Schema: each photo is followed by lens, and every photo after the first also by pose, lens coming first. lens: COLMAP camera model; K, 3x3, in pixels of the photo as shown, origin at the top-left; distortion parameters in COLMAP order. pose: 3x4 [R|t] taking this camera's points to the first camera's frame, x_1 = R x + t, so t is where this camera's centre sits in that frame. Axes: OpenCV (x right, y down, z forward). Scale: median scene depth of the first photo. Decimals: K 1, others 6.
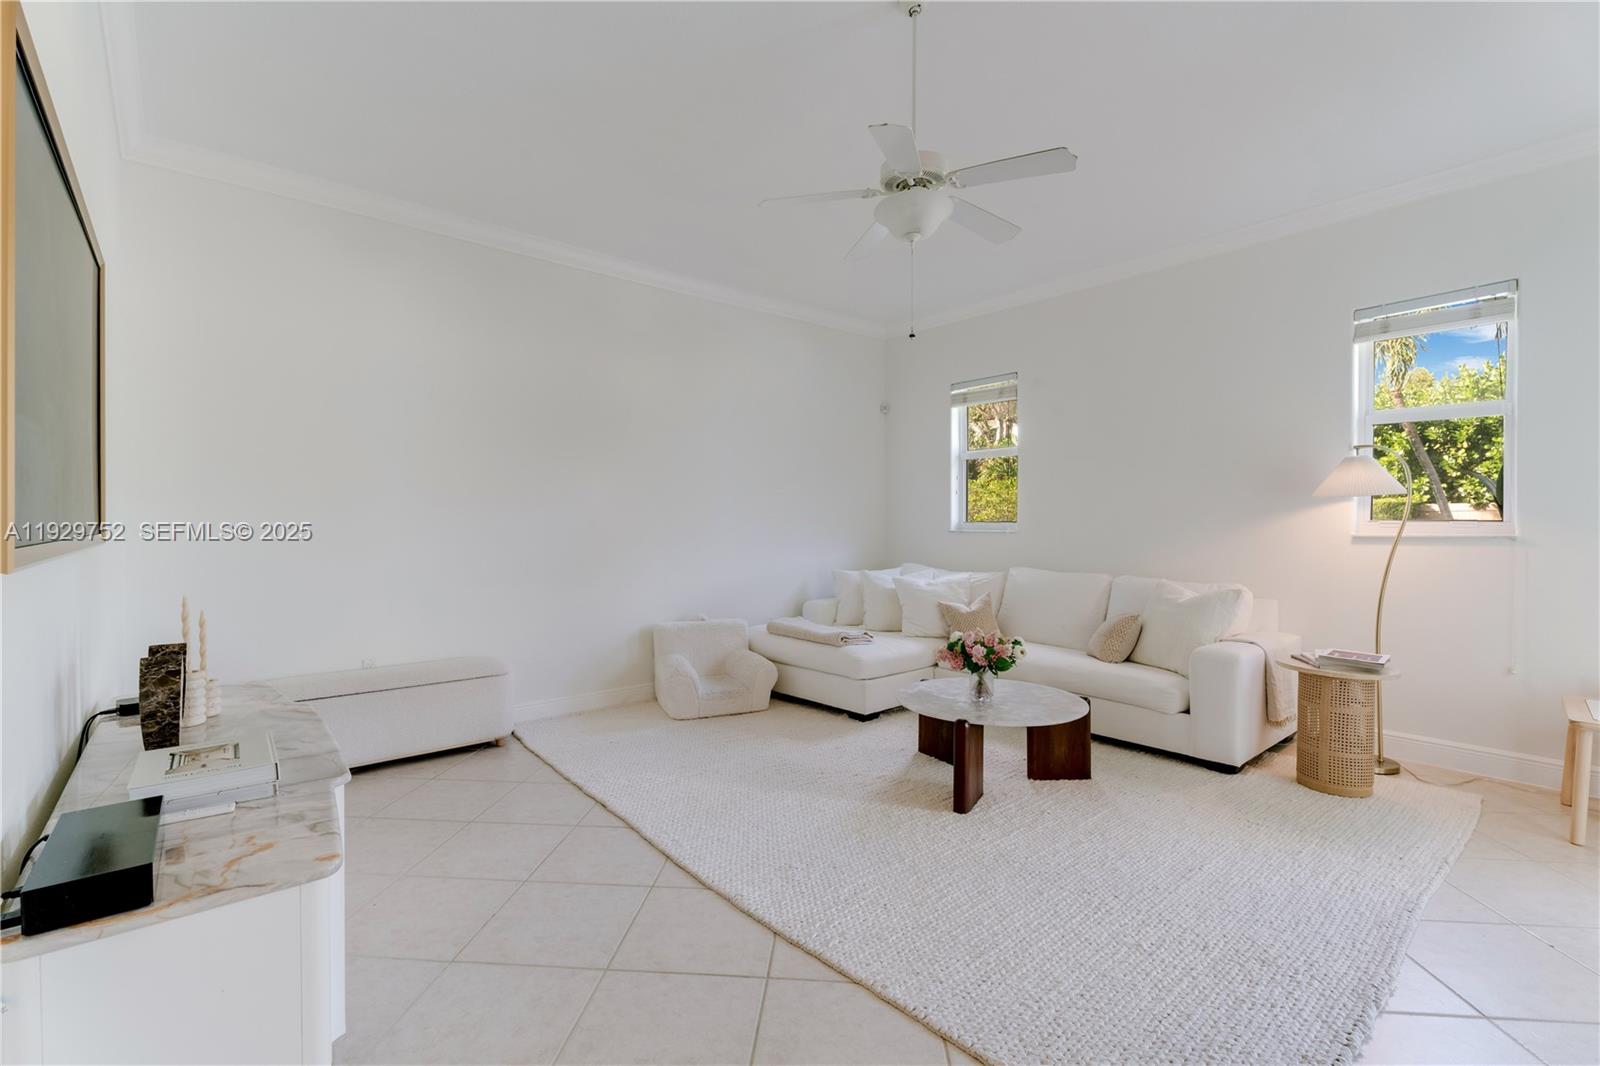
lens RADIAL K [[706.9, 0, 794.3], [0, 706.9, 527.0], [0, 0, 1]] dist [0.002801, -0.001280]
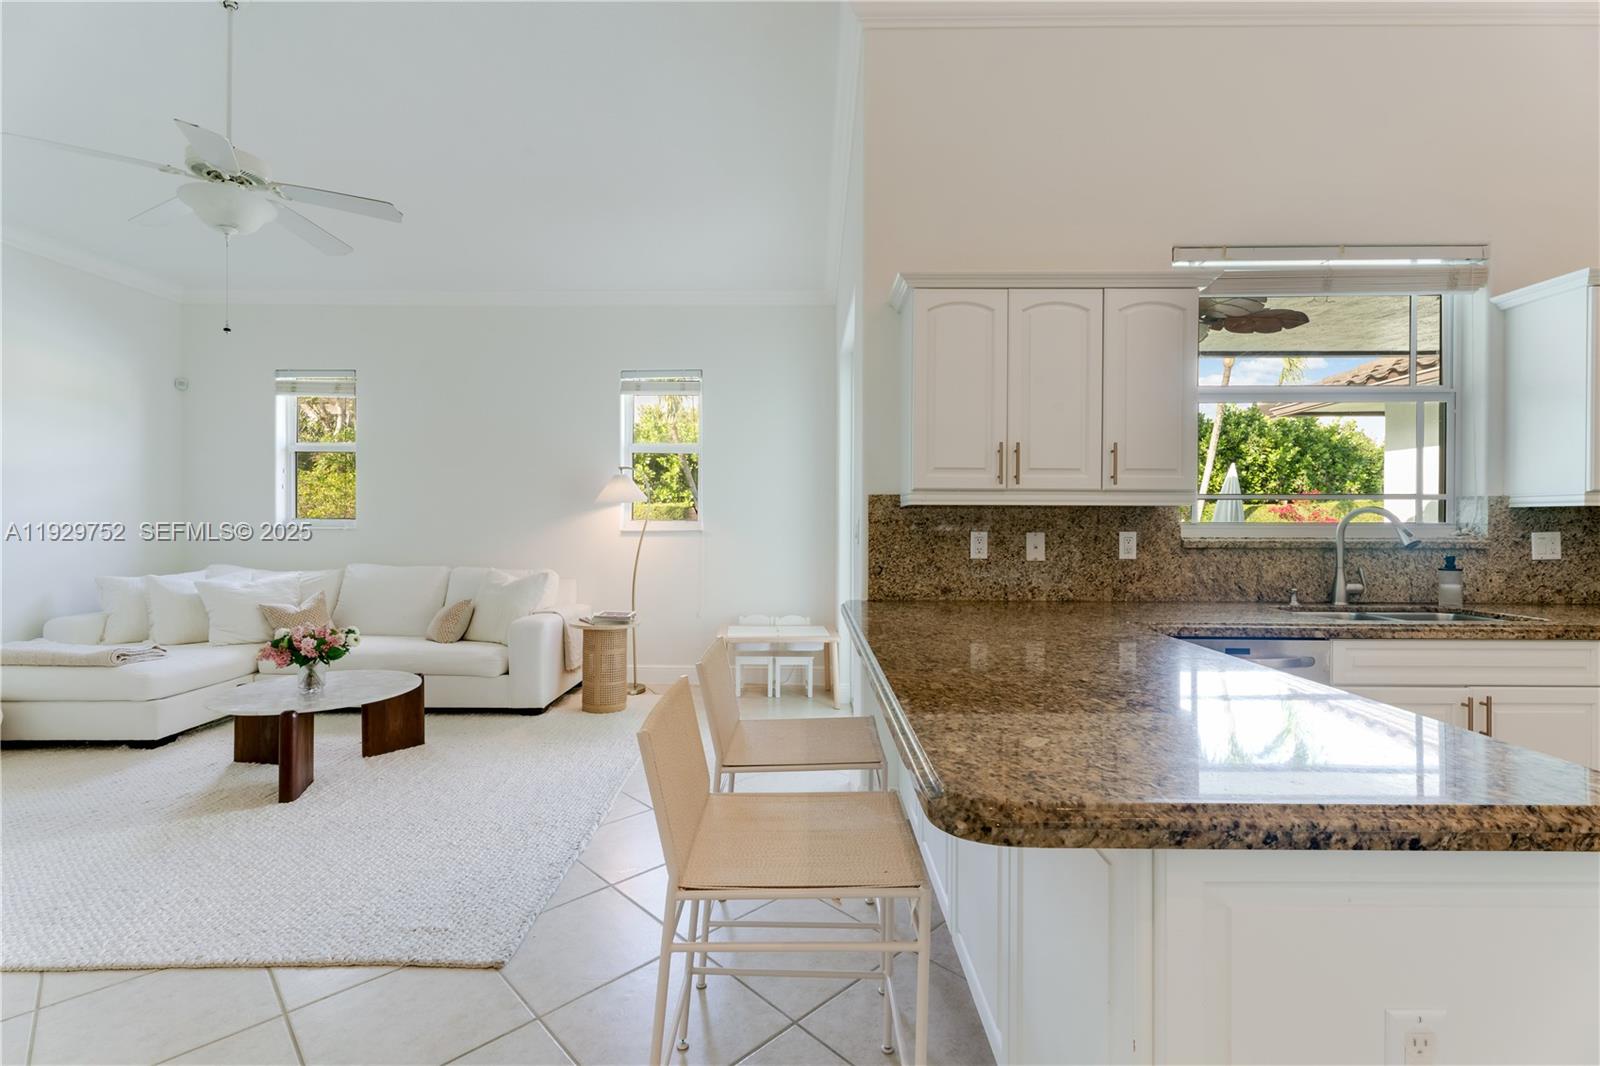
lens RADIAL K [[706.9, 0, 794.3], [0, 706.9, 527.0], [0, 0, 1]] dist [0.002801, -0.001280]
pose [[0.660100, -0.002126, 0.751175, -0.044627], [-0.000799, 0.999993, 0.003531, 0.000457], [-0.751177, -0.002931, 0.660094, -0.205432]]
